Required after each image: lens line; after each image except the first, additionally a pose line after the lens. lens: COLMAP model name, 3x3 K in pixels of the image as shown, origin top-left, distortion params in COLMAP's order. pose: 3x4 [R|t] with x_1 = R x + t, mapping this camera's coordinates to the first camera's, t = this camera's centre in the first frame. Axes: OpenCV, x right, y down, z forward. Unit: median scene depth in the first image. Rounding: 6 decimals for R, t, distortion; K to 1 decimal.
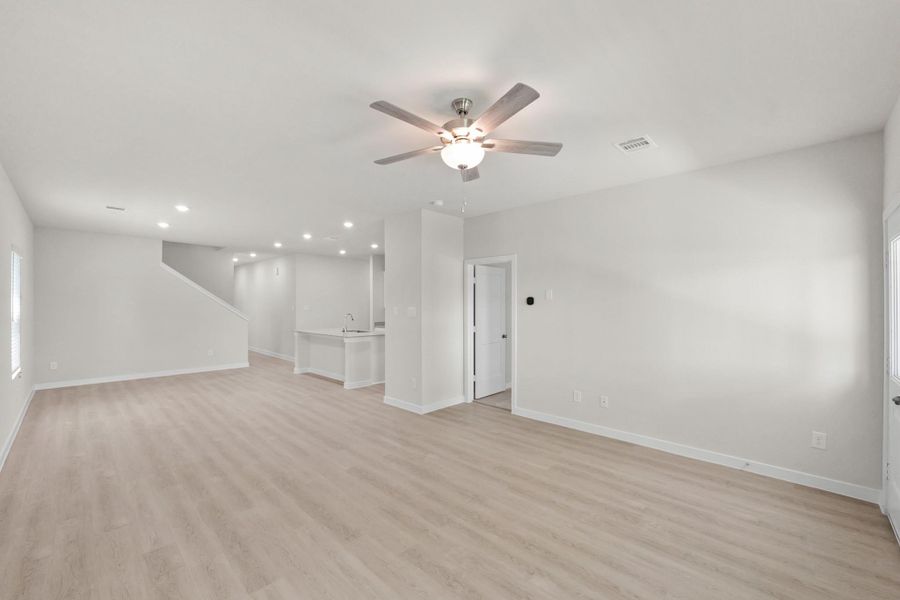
lens RADIAL K [[381.1, 0, 451.2], [0, 381.1, 302.8], [0, 0, 1]] dist [-0.001262, 0.000036]
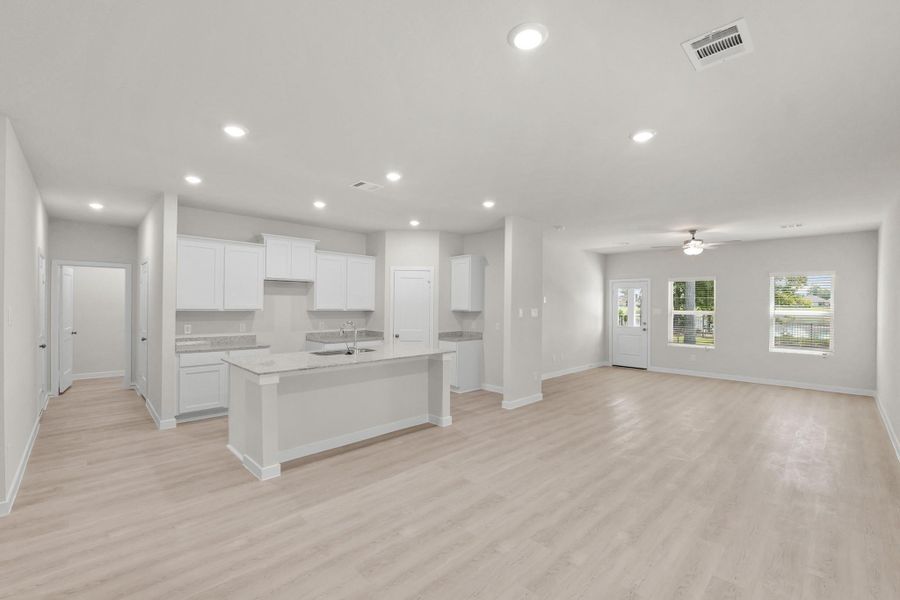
lens RADIAL K [[381.1, 0, 456.1], [0, 381.1, 304.5], [0, 0, 1]] dist [-0.001262, 0.000036]
pose [[0.013527, 0.002542, 0.999905, -1.272860], [-0.007402, 0.999970, -0.002442, 0.002417], [-0.999881, -0.007368, 0.013545, 1.263039]]
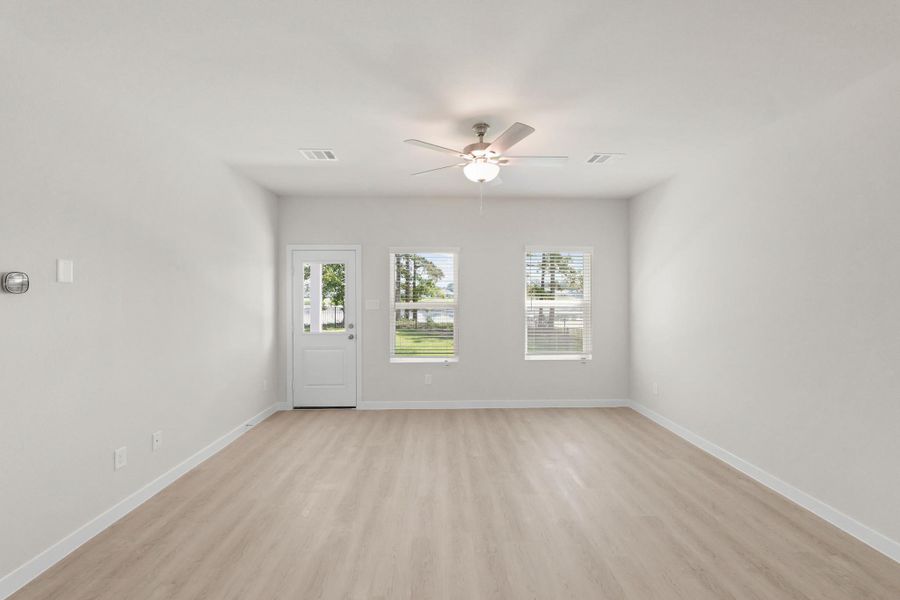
lens RADIAL K [[359.7, 0, 450.3], [0, 359.7, 301.6], [0, 0, 1]] dist [-0.001405, -0.000041]
pose [[-0.722398, -0.007728, 0.691434, -0.332309], [-0.002191, 0.999958, 0.008887, 0.007364], [-0.691474, 0.004905, -0.722385, 0.912455]]
